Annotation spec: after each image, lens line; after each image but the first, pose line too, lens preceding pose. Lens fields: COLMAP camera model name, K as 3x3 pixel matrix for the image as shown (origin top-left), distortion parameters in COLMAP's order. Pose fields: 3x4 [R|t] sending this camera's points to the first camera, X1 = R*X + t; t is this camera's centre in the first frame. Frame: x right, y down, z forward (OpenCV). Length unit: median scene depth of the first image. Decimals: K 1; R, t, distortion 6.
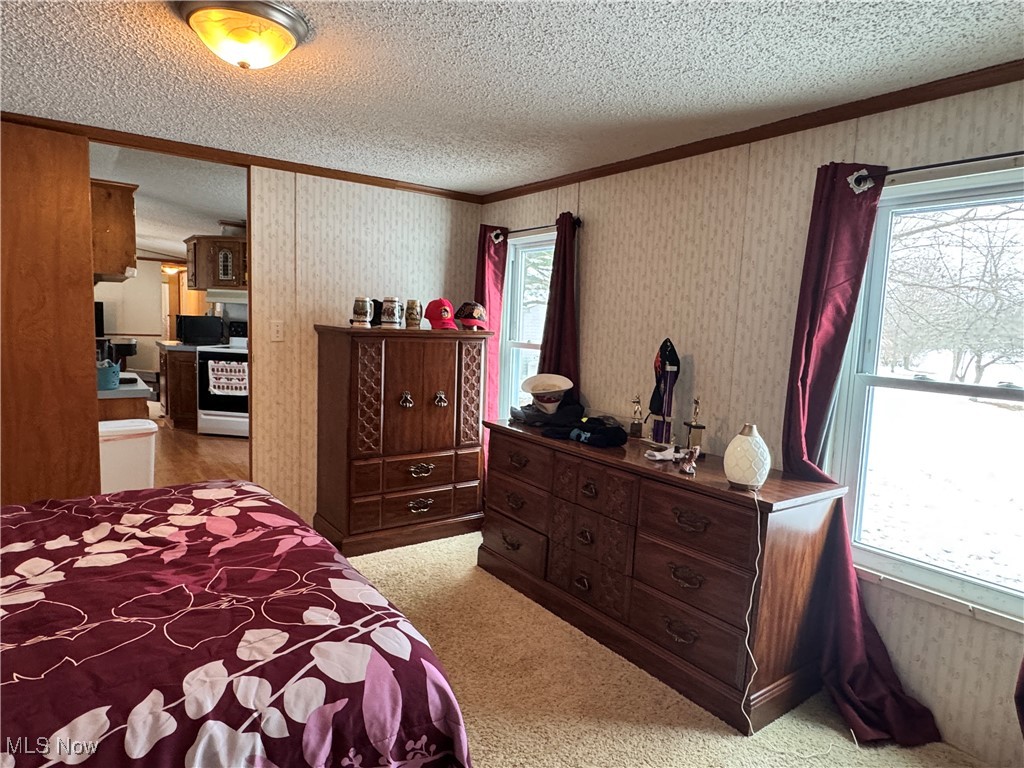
lens RADIAL K [[613.3, 0, 514.2], [0, 613.3, 386.6], [0, 0, 1]] dist [-0.005383, 0.000661]
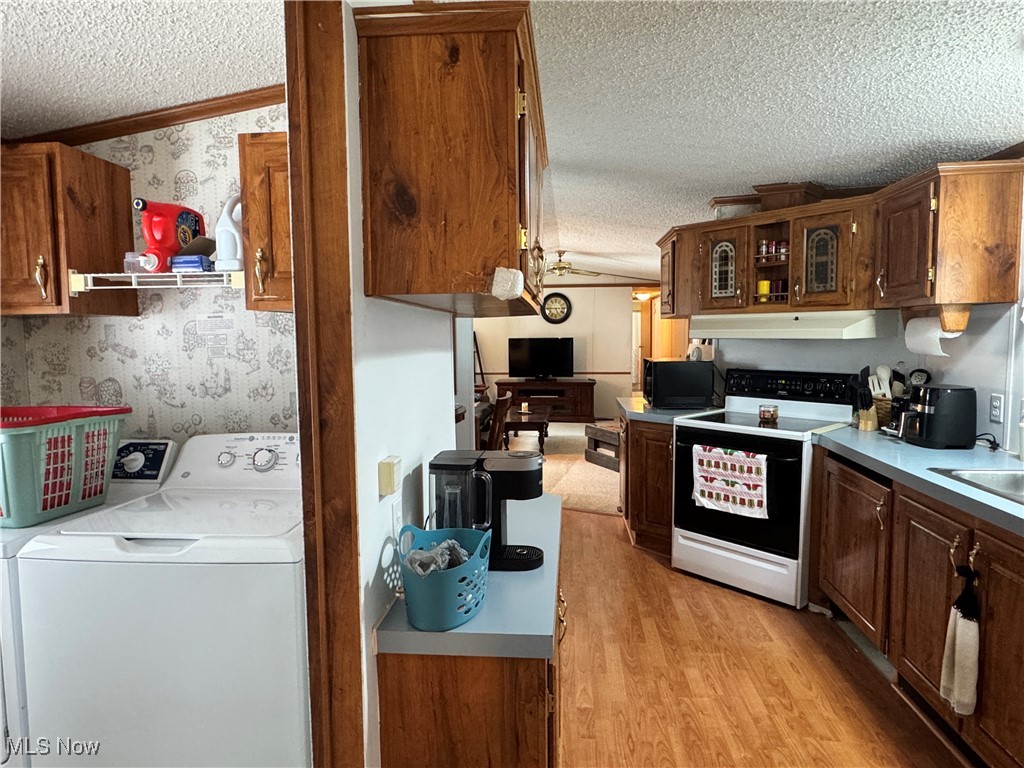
lens RADIAL K [[613.3, 0, 513.9], [0, 613.3, 384.8], [0, 0, 1]] dist [-0.005383, 0.000661]
pose [[0.751103, 0.004010, -0.660173, -0.246204], [-0.027834, 0.999285, -0.025598, -0.074822], [0.659598, 0.037602, 0.750677, 0.458361]]
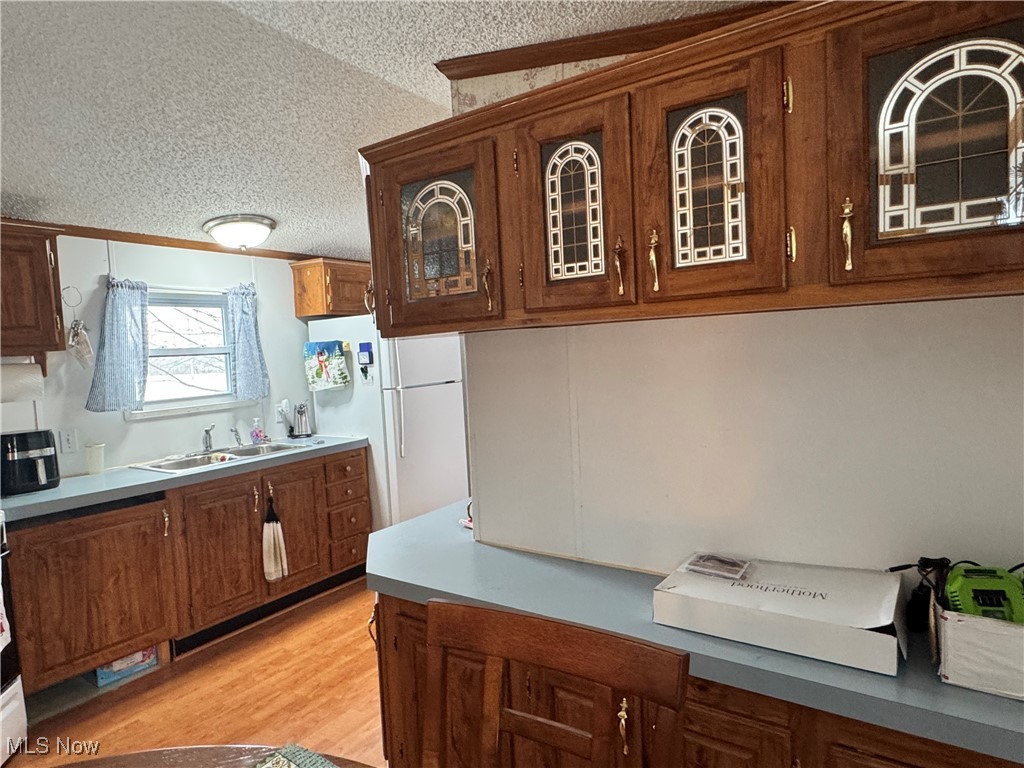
lens RADIAL K [[613.3, 0, 508.7], [0, 613.3, 386.1], [0, 0, 1]] dist [-0.005383, 0.000661]
pose [[-0.343892, -0.085013, 0.935153, -0.817025], [0.133337, 0.981381, 0.138248, -0.137413], [-0.929494, 0.172233, -0.326153, 0.785343]]
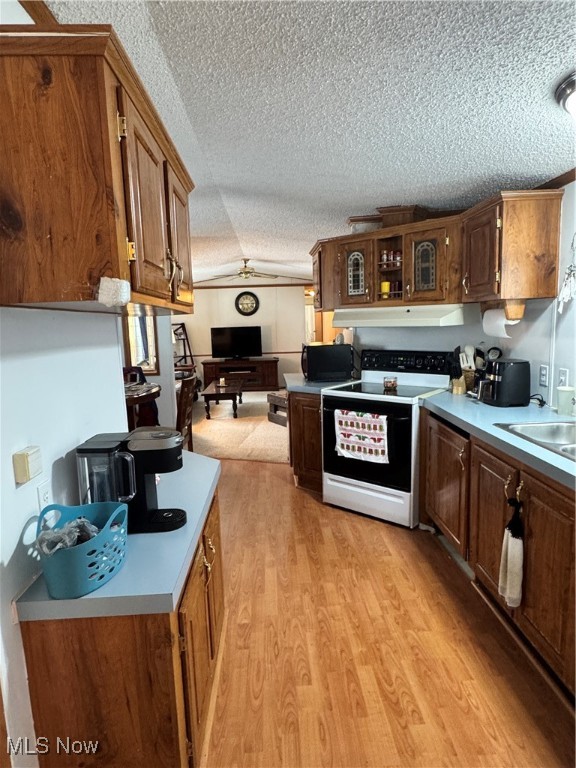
lens RADIAL K [[459.9, 0, 289.3], [0, 459.9, 385.5], [0, 0, 1]] dist [-0.005383, 0.000661]
pose [[0.830961, 0.009060, -0.556257, -0.233592], [0.007668, 0.999586, 0.027736, -0.082986], [0.556278, -0.027313, 0.830547, 0.501651]]
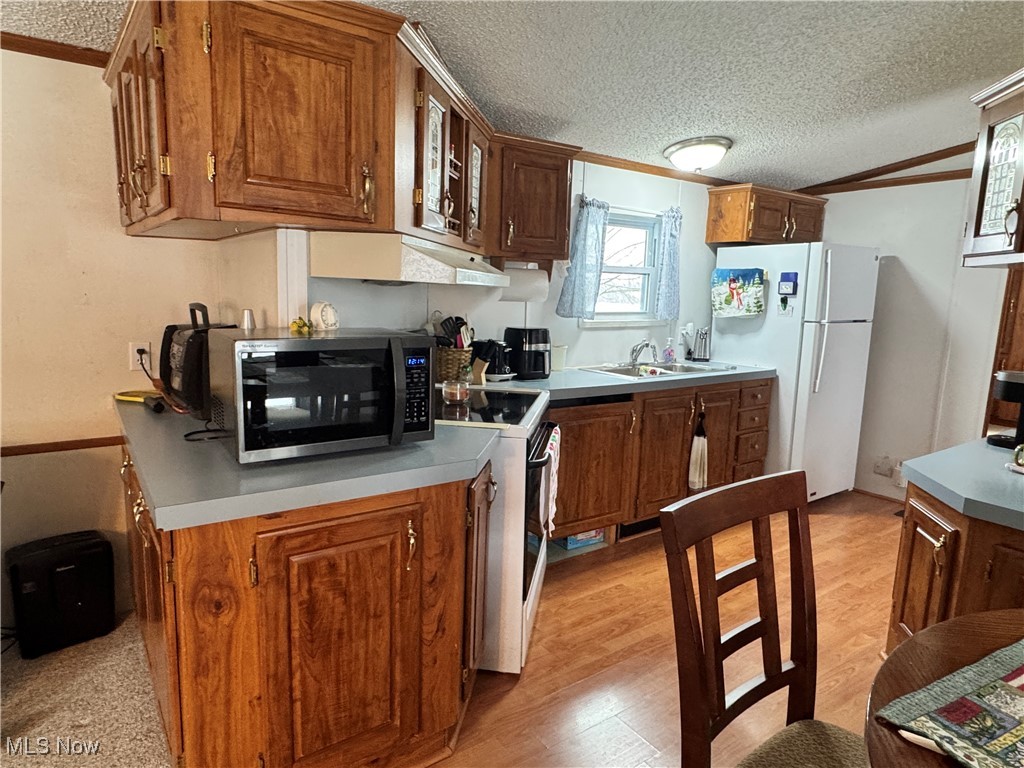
lens RADIAL K [[613.3, 0, 512.6], [0, 613.3, 387.3], [0, 0, 1]] dist [-0.005383, 0.000661]
pose [[0.021378, -0.200984, 0.979361, -0.807793], [0.082830, 0.976573, 0.198604, -0.145957], [-0.996334, 0.076875, 0.037524, 0.965258]]
